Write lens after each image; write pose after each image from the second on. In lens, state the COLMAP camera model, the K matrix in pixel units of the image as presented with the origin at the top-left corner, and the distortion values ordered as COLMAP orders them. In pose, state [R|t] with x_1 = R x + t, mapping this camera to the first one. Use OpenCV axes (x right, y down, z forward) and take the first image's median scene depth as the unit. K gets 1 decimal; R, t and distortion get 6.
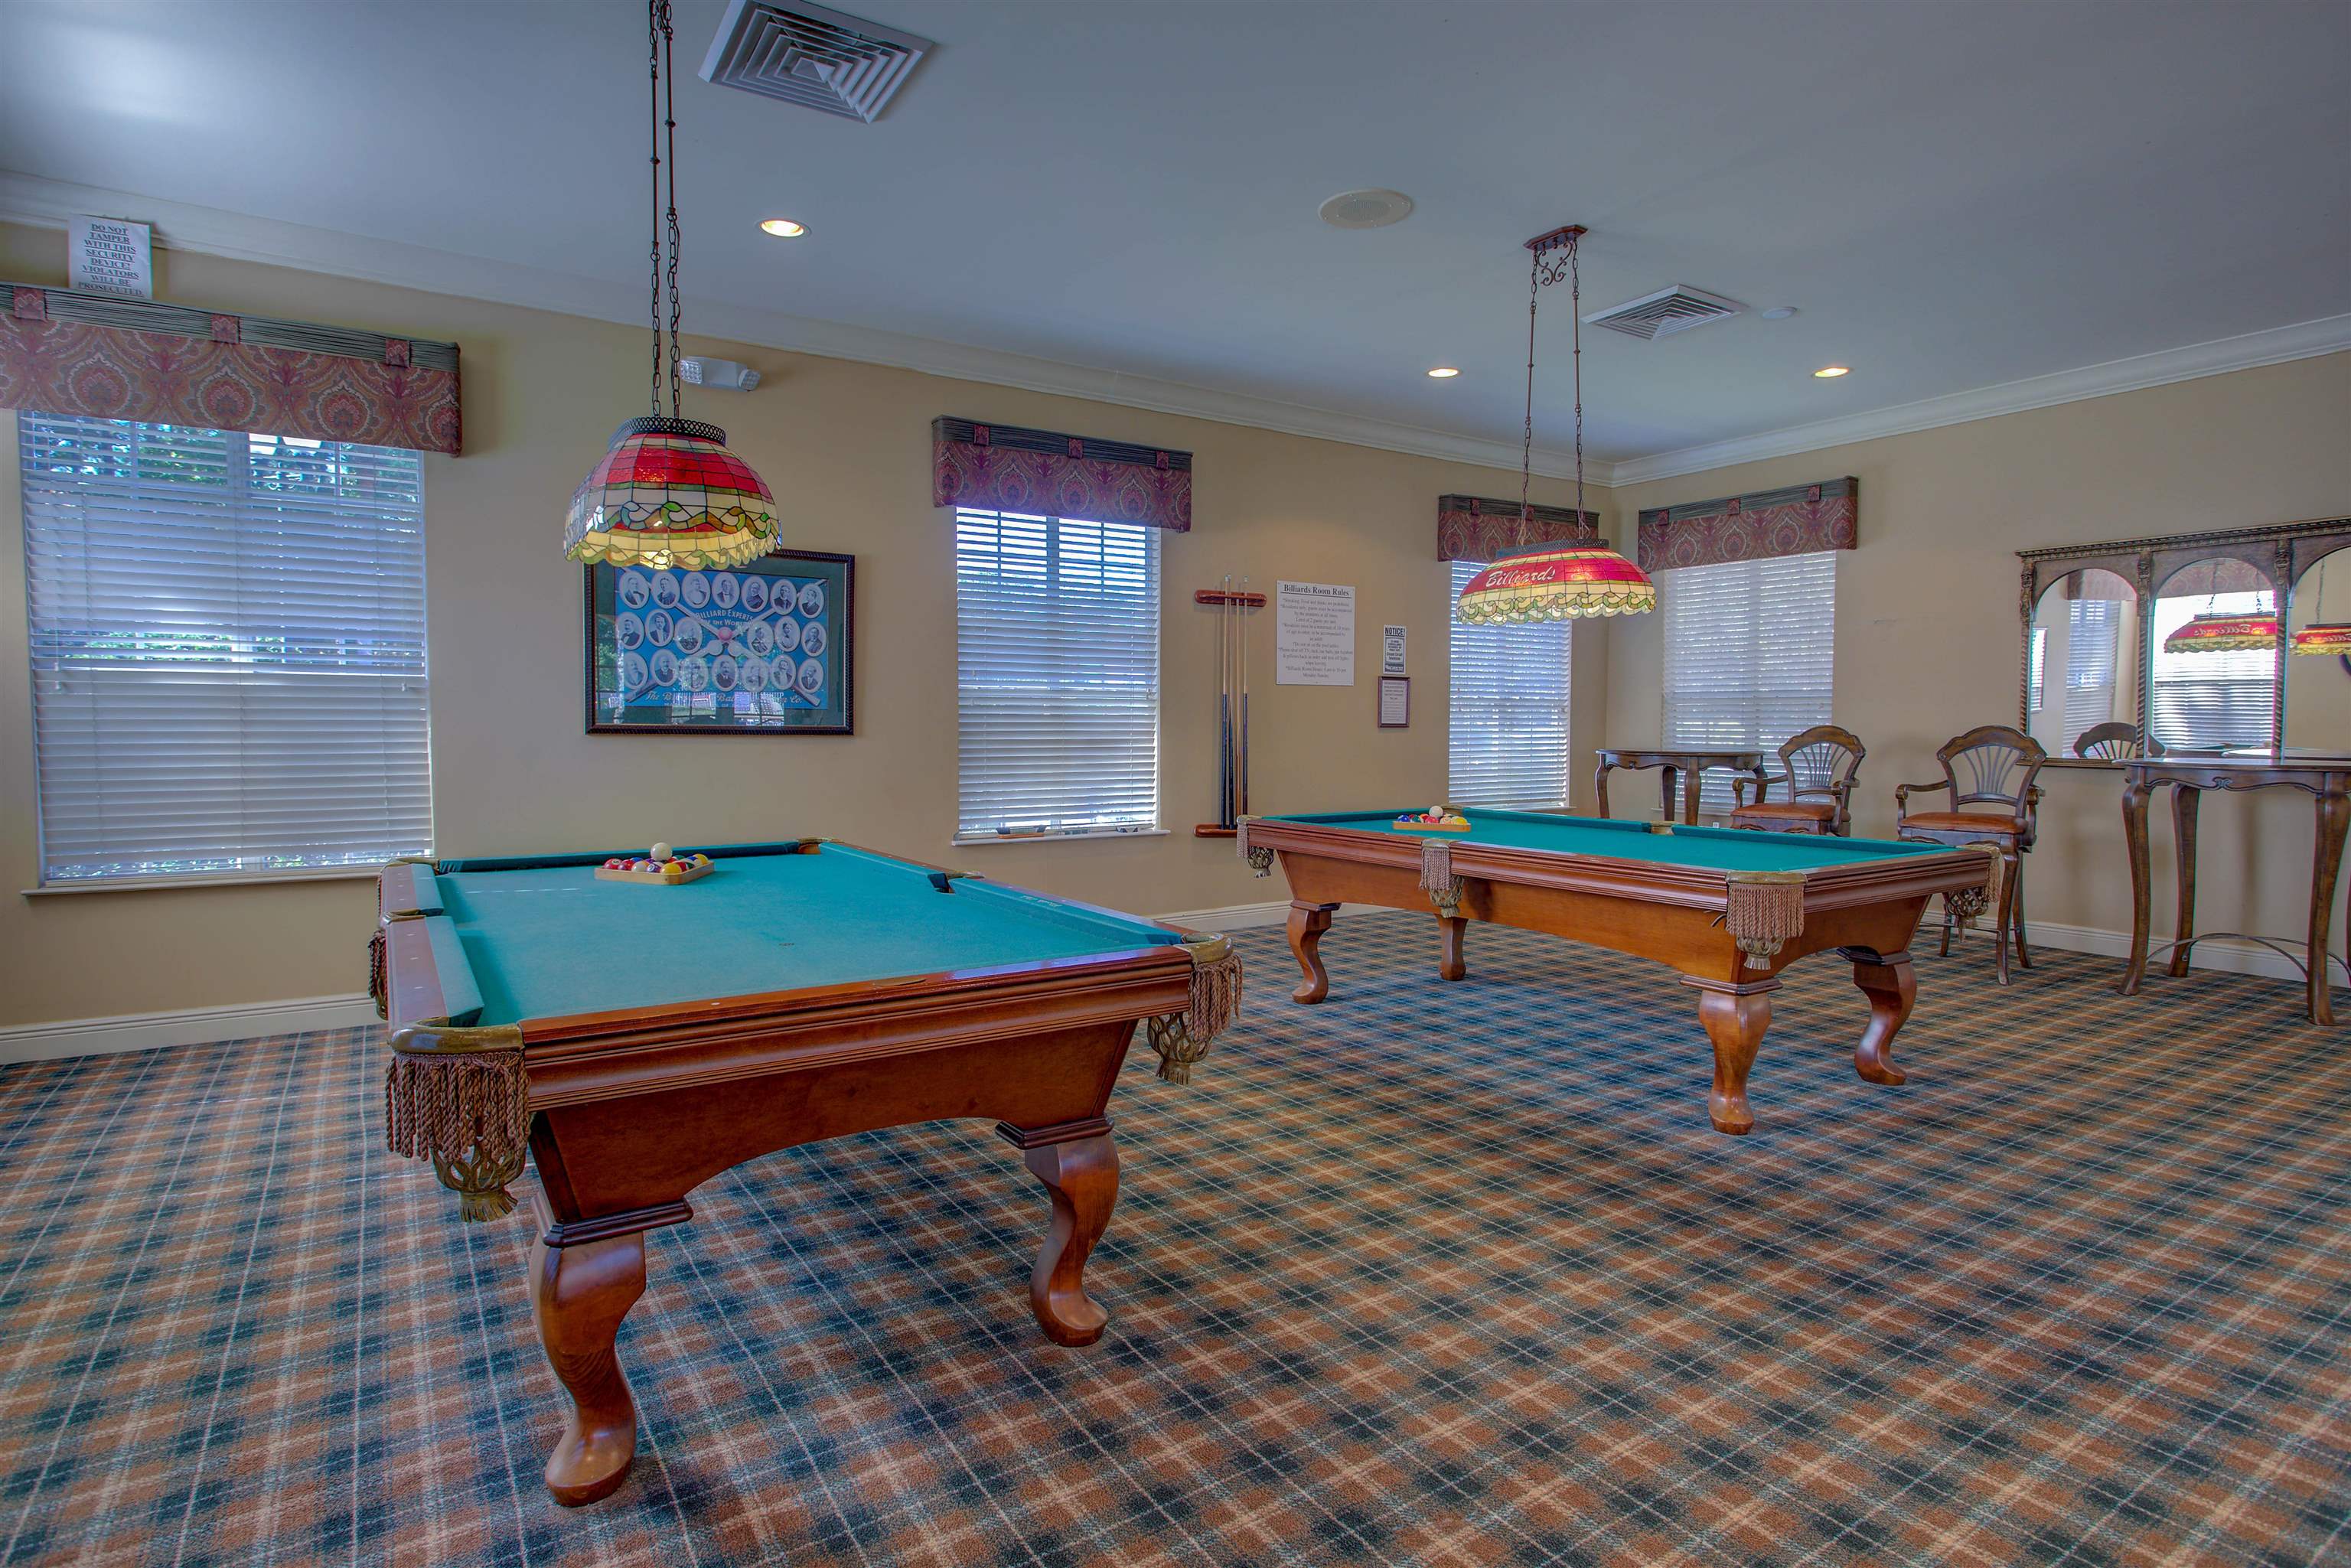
lens RADIAL K [[1206.1, 0, 1175.5], [0, 1206.1, 784.0], [0, 0, 1]] dist [-0.017444, 0.008434]
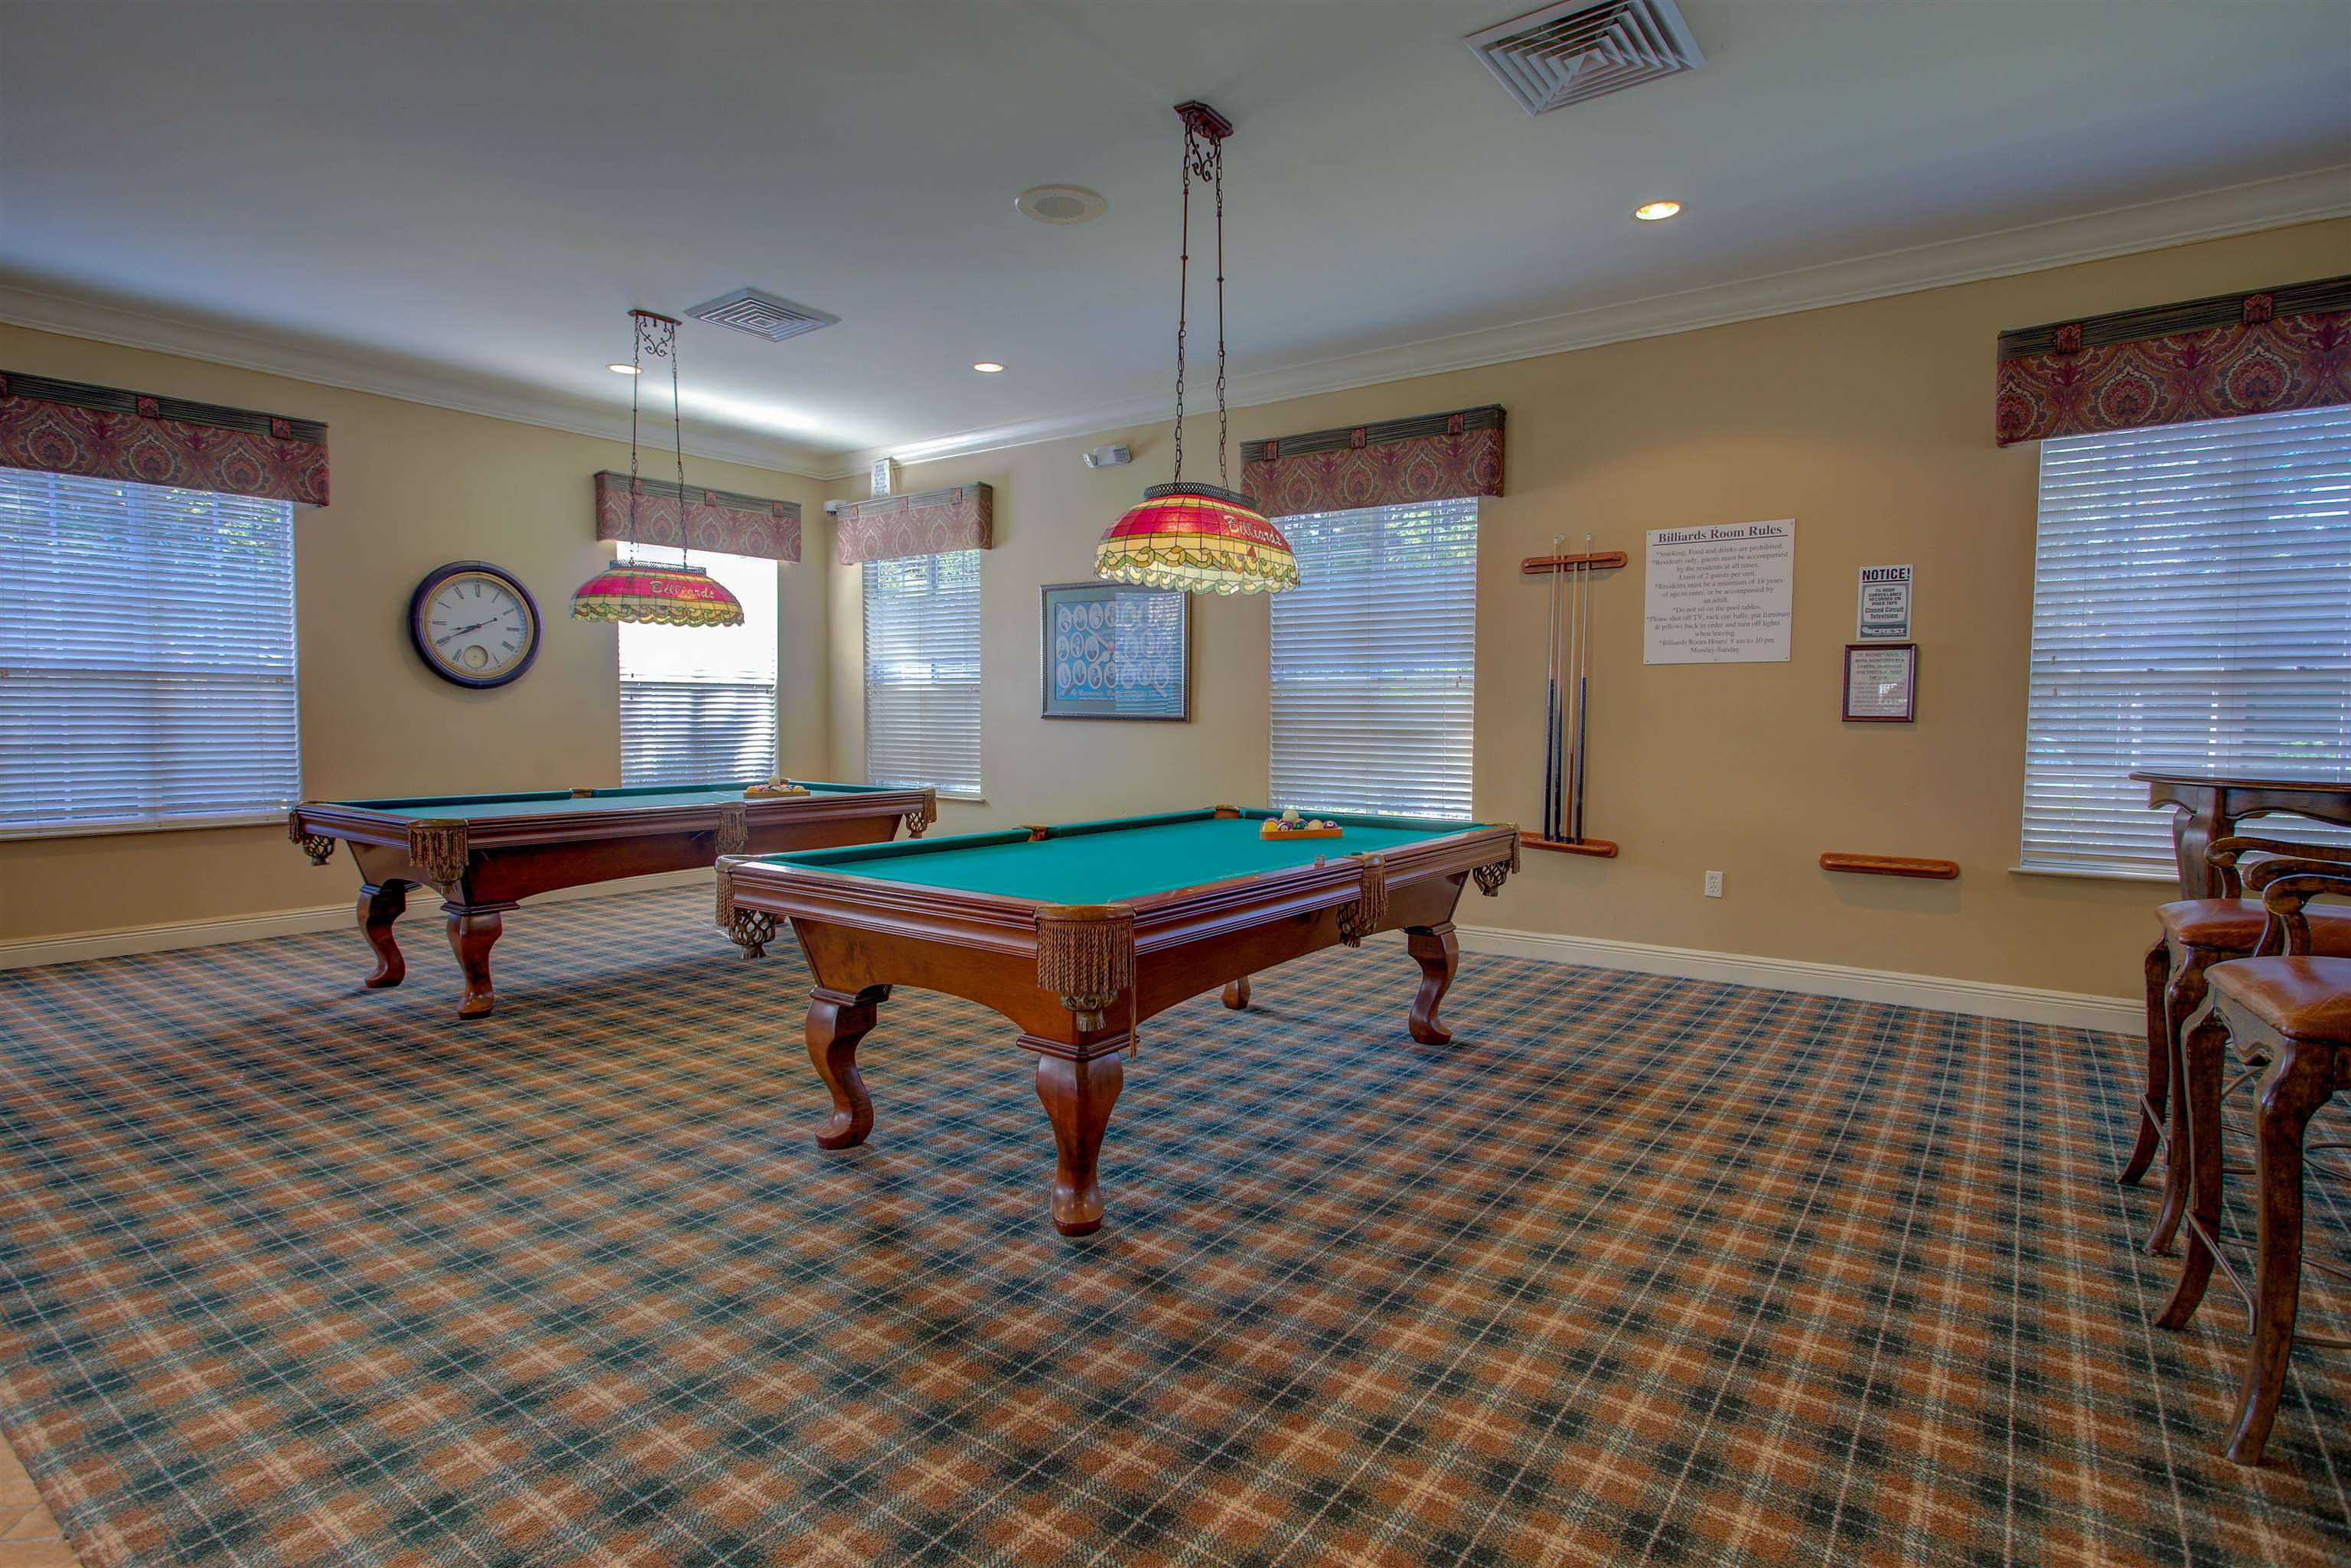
lens RADIAL K [[1186.9, 0, 1179.7], [0, 1186.9, 779.1], [0, 0, 1]] dist [0.000540, 0.000848]
pose [[0.358998, 0.053128, -0.931825, 0.759580], [-0.053622, 0.997904, 0.036237, -0.022732], [0.931797, 0.036957, 0.361094, 0.490912]]
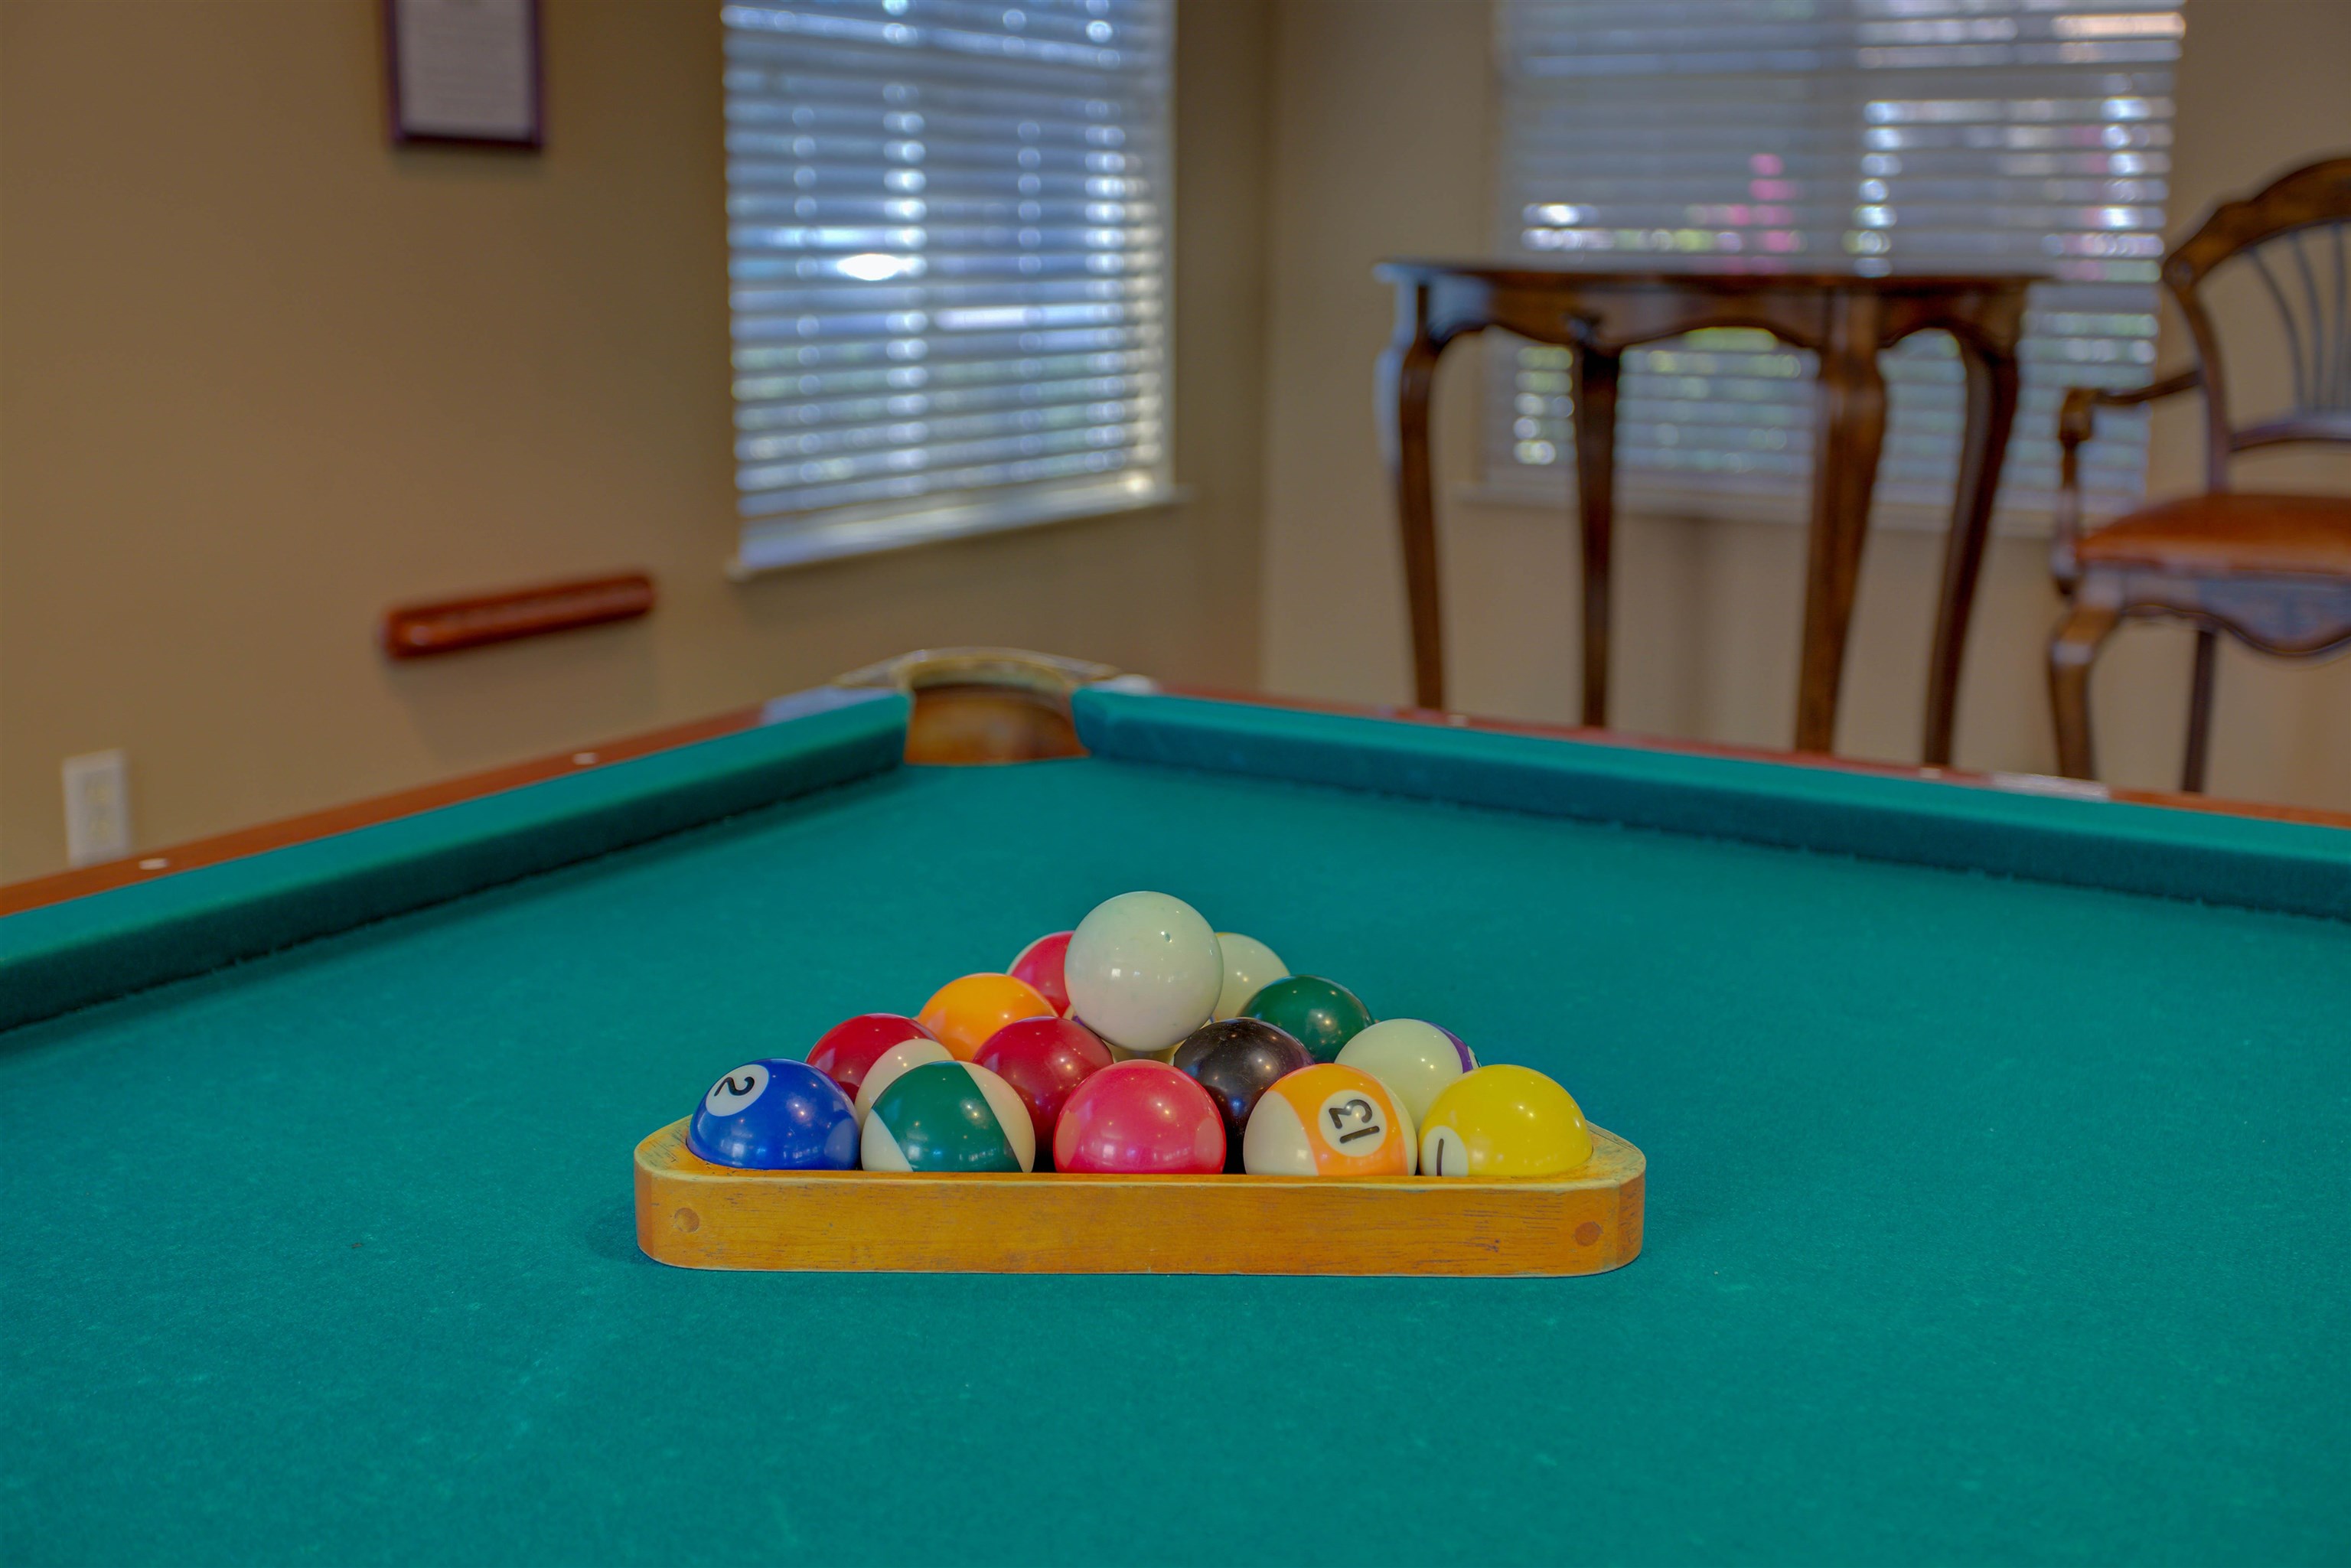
lens RADIAL K [[2544.5, 0, 1175.5], [0, 2544.5, 784.0], [0, 0, 1]] dist [0.010364, -0.033085]
pose [[0.897127, -0.090014, 0.432505, 0.112130], [0.018604, 0.985851, 0.166587, -0.014429], [-0.441381, -0.141403, 0.886108, 0.663909]]
